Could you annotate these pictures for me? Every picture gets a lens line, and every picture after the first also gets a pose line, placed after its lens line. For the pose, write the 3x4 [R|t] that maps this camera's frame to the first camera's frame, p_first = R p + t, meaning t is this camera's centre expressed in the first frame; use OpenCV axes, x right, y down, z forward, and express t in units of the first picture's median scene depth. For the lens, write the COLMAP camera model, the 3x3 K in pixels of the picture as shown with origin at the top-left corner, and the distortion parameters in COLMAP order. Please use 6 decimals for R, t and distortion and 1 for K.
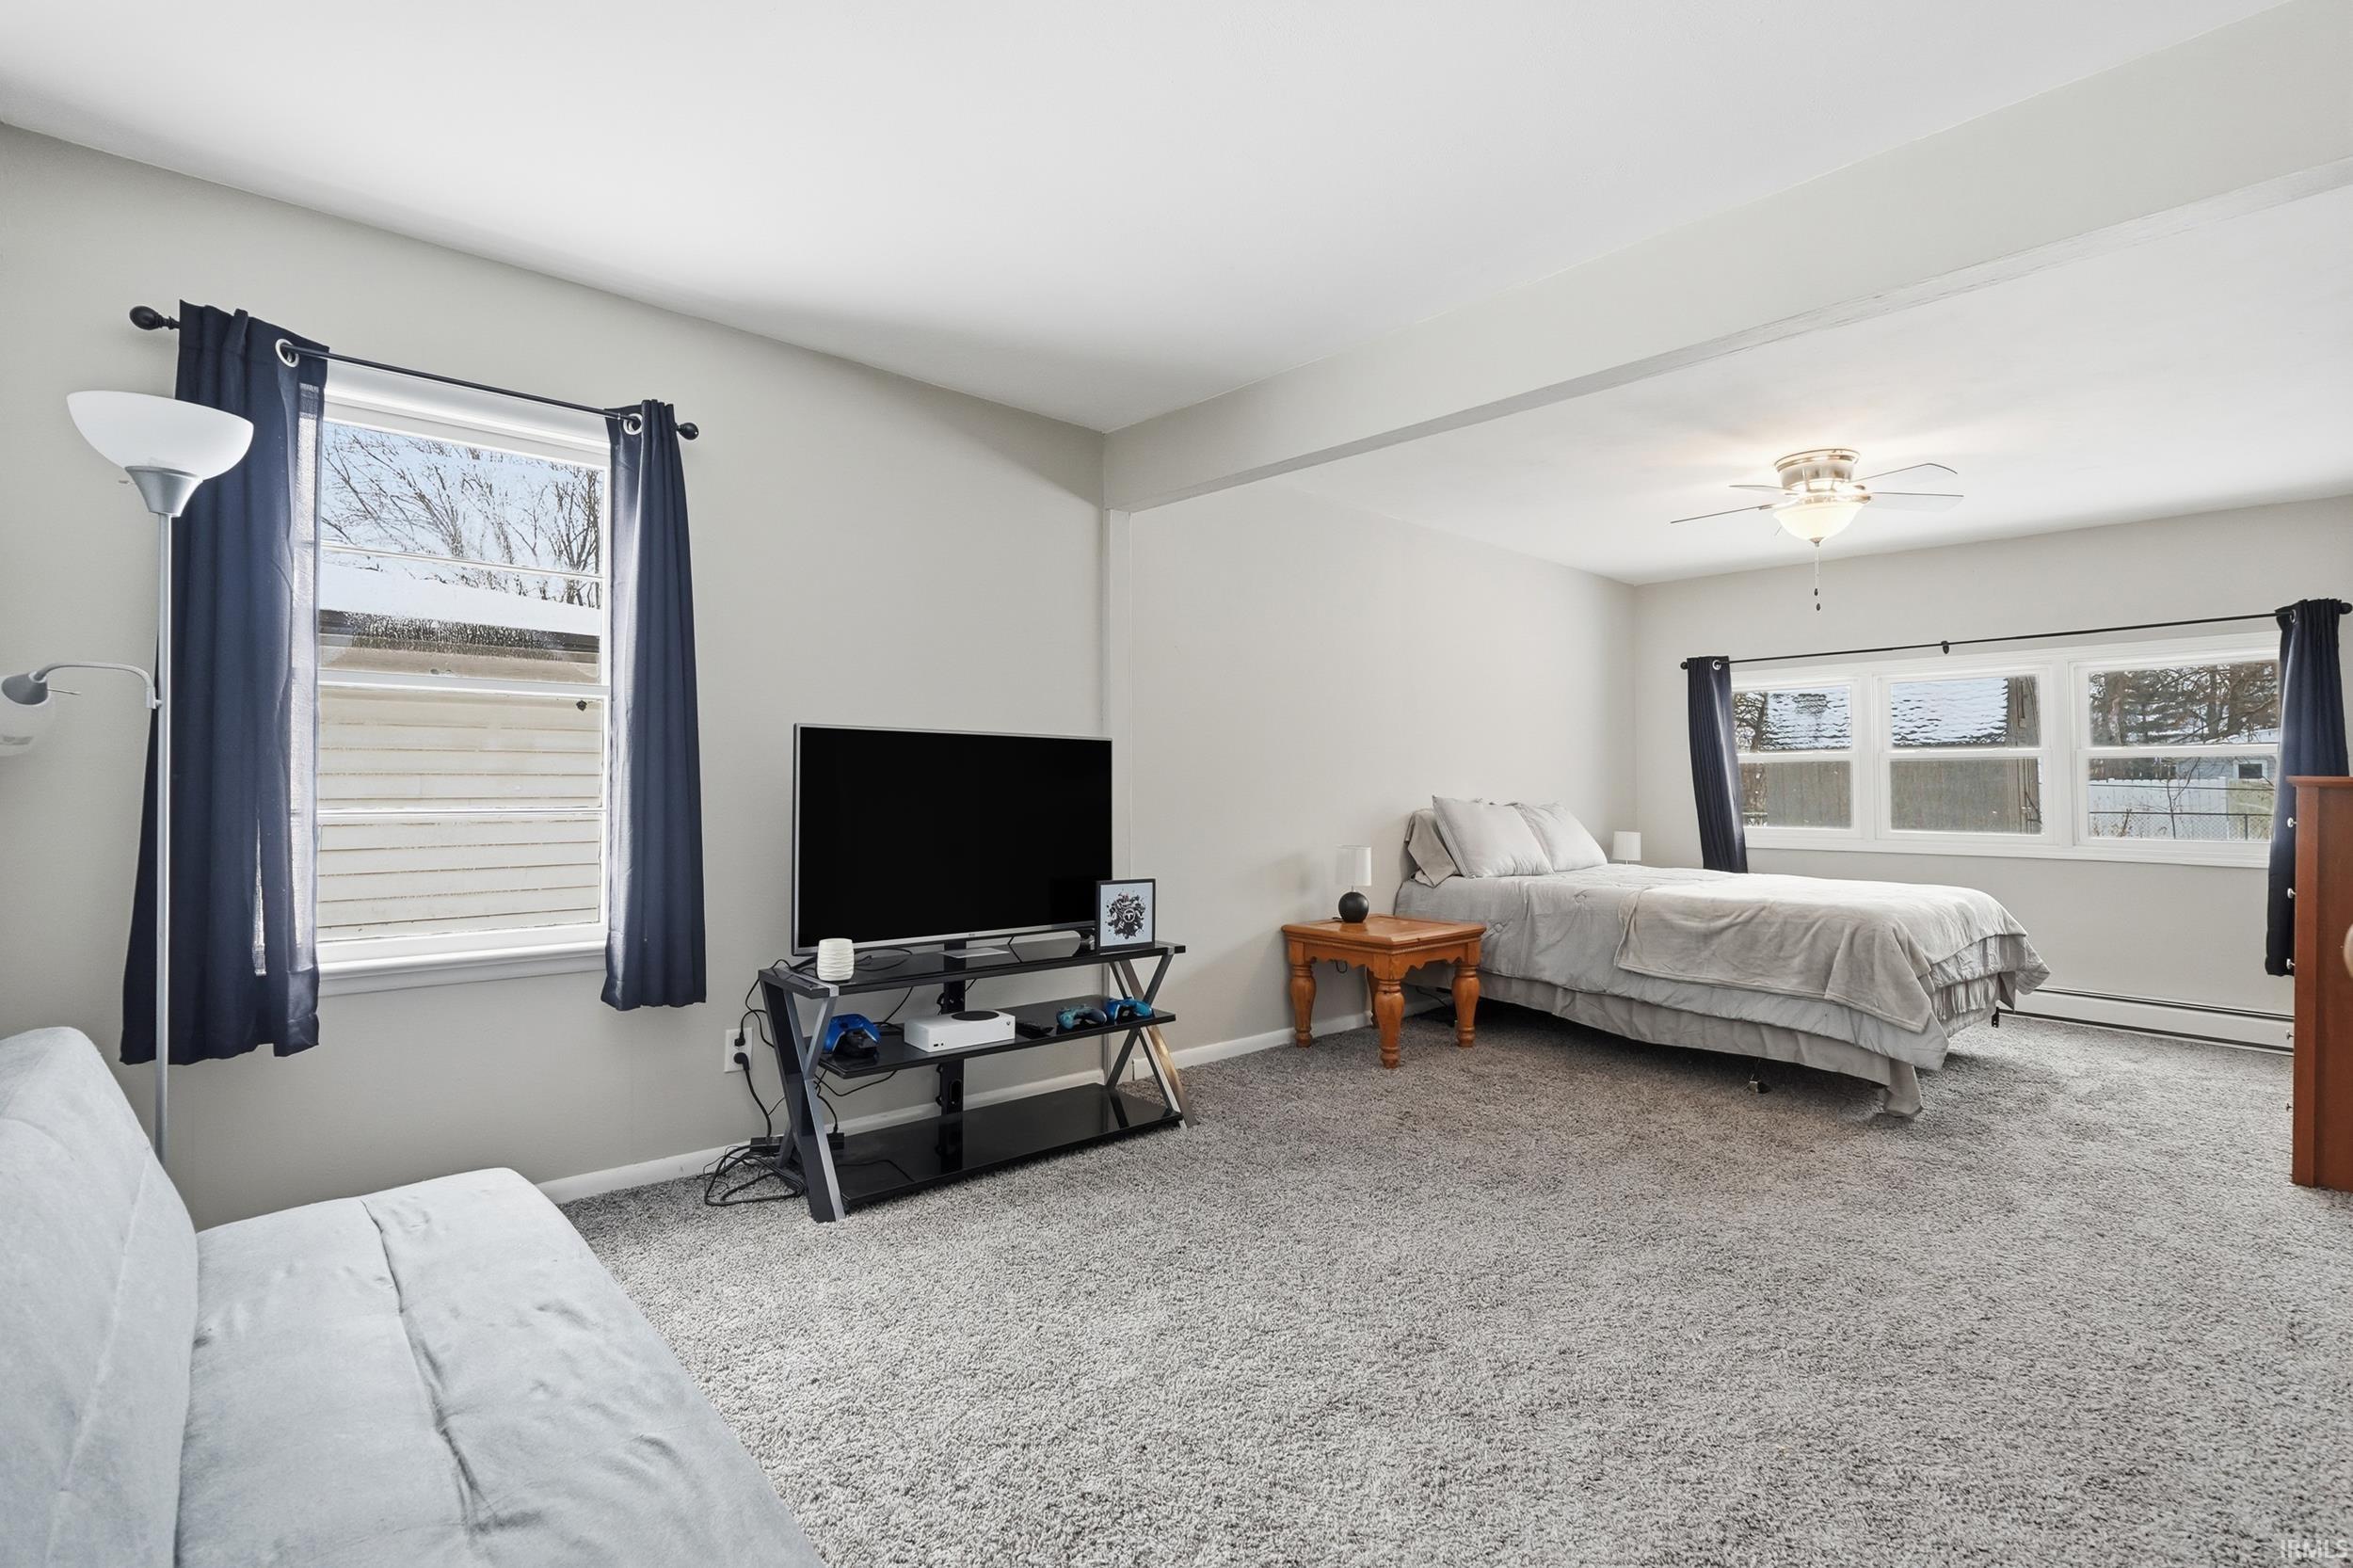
lens RADIAL K [[1062.7, 0, 1183.9], [0, 1062.7, 780.6], [0, 0, 1]] dist [-0.002946, -0.000076]
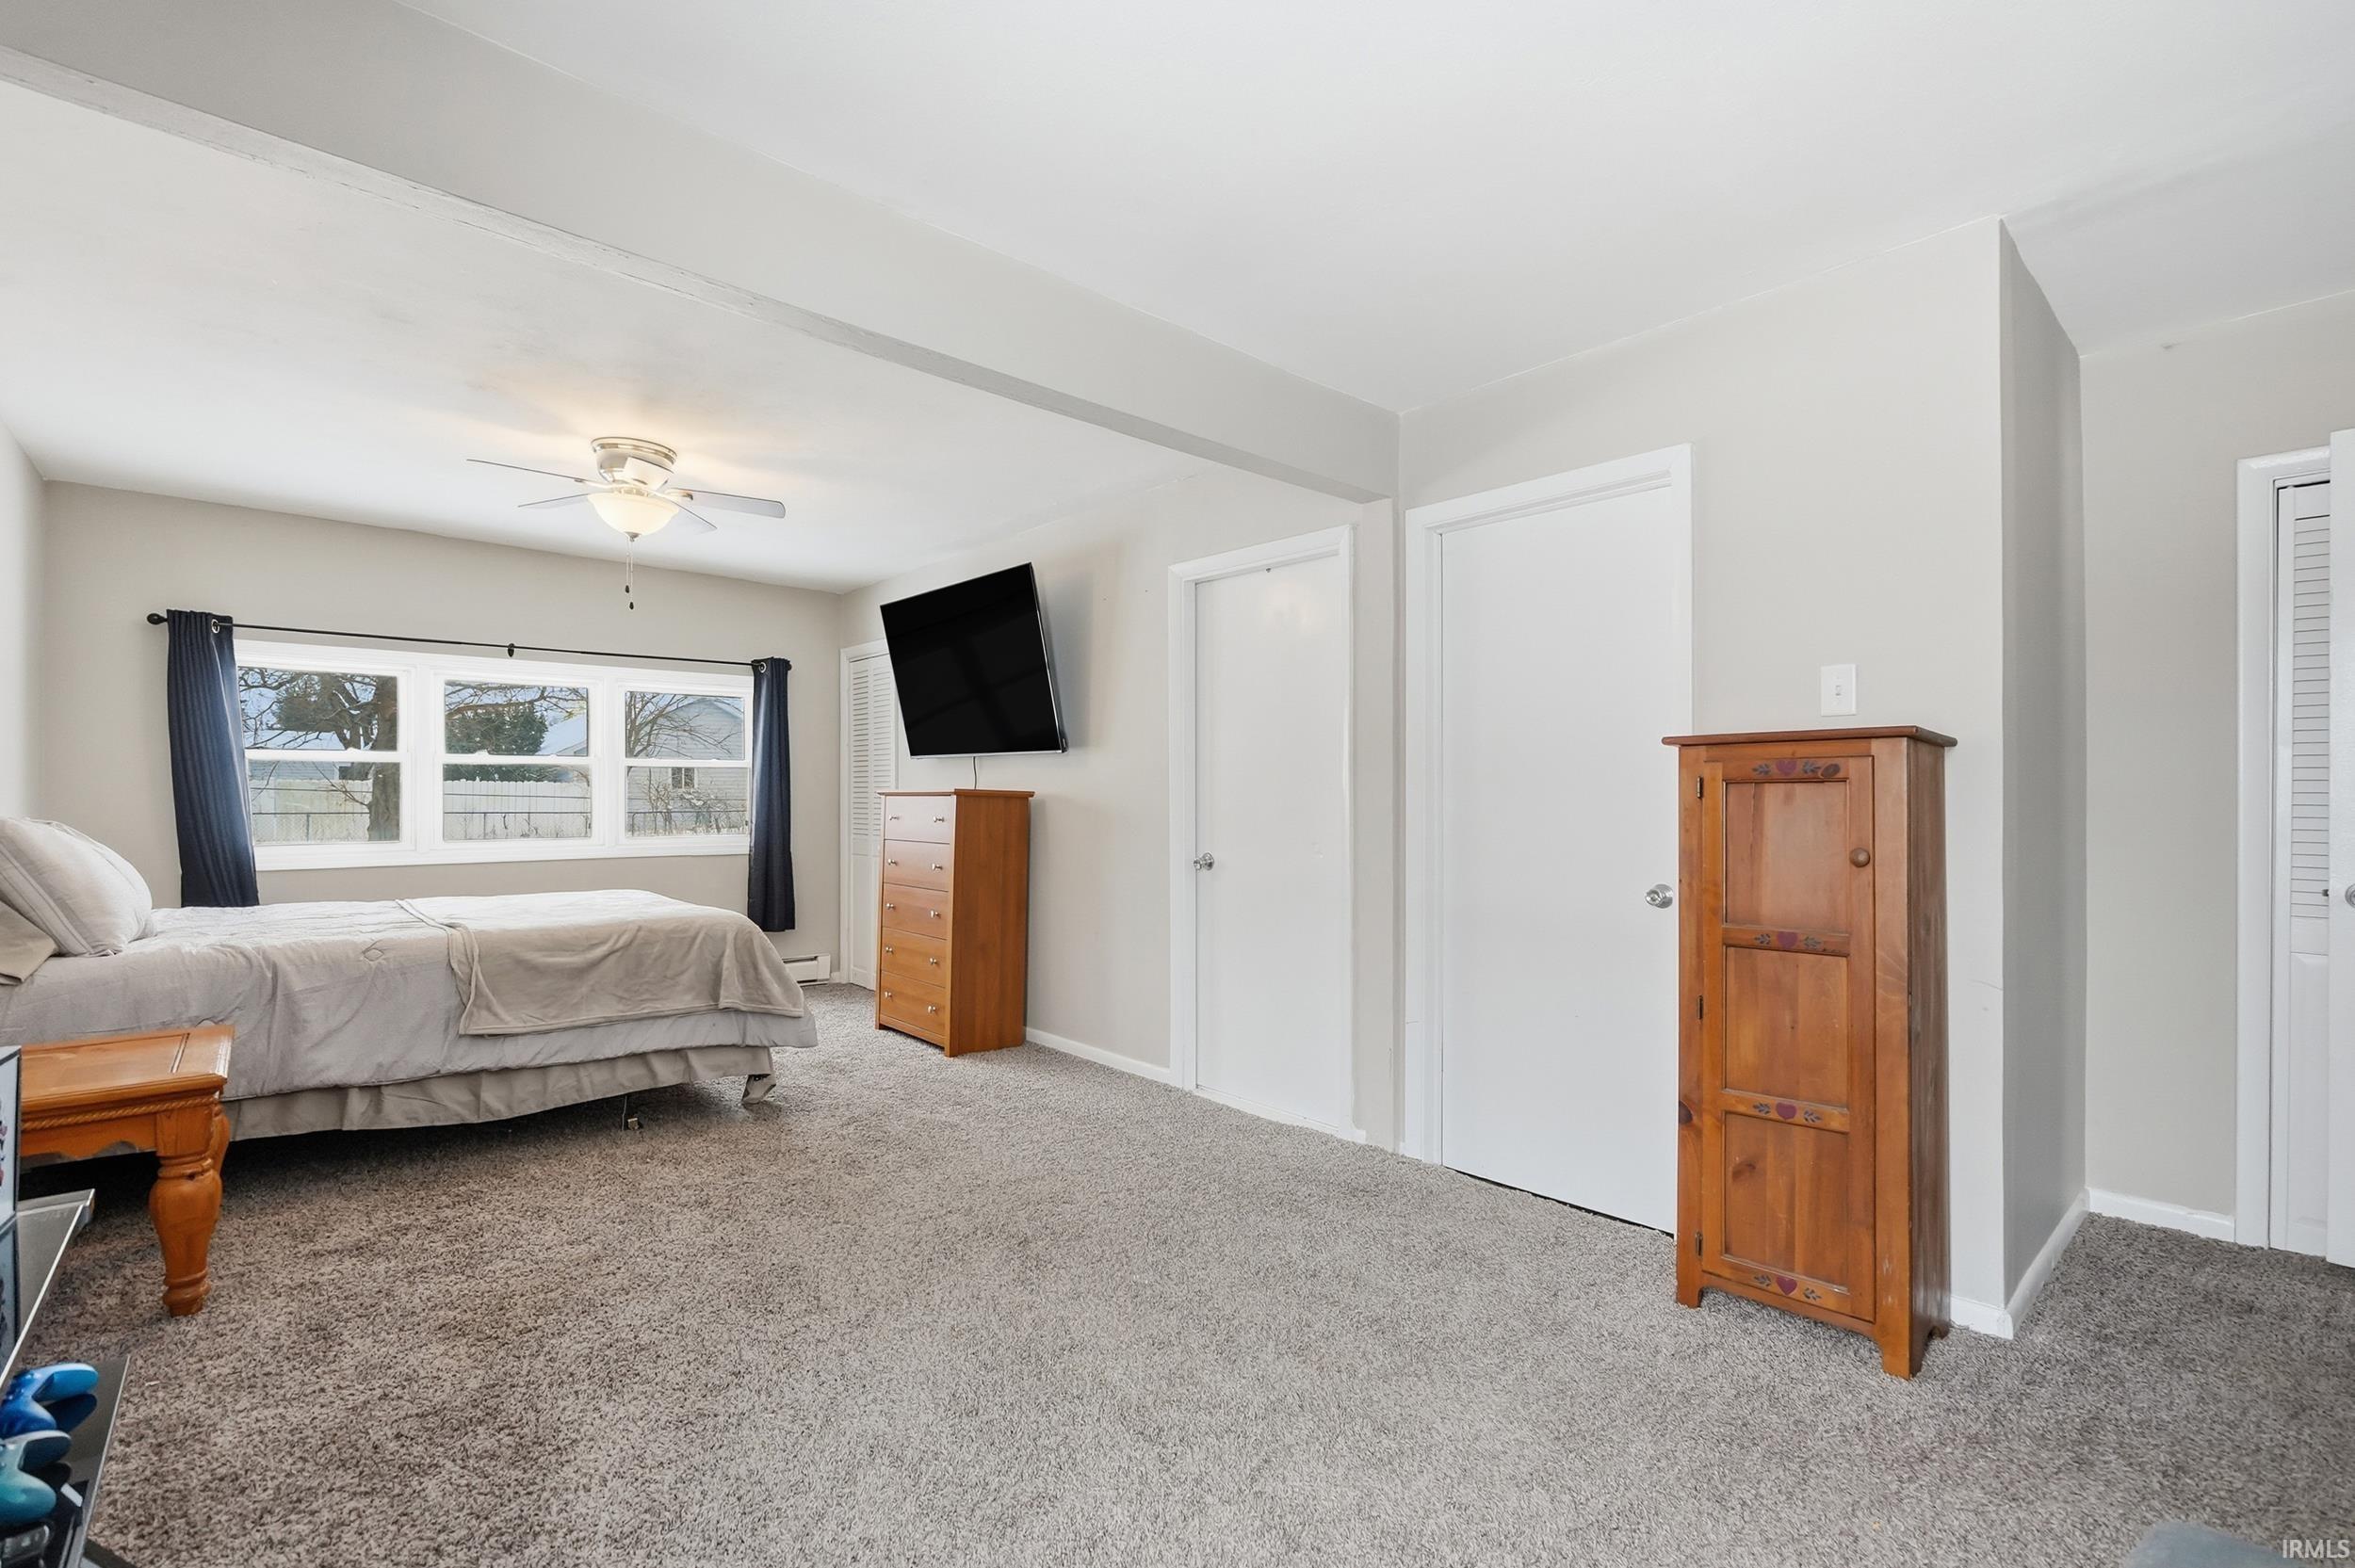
lens RADIAL K [[1063.4, 0, 1185.7], [0, 1063.4, 802.2], [0, 0, 1]] dist [-0.002946, -0.000076]
pose [[0.007411, -0.010709, 0.999915, -0.350516], [-0.010331, 0.999888, 0.010785, -0.003233], [-0.999919, -0.010410, 0.007299, 0.496085]]
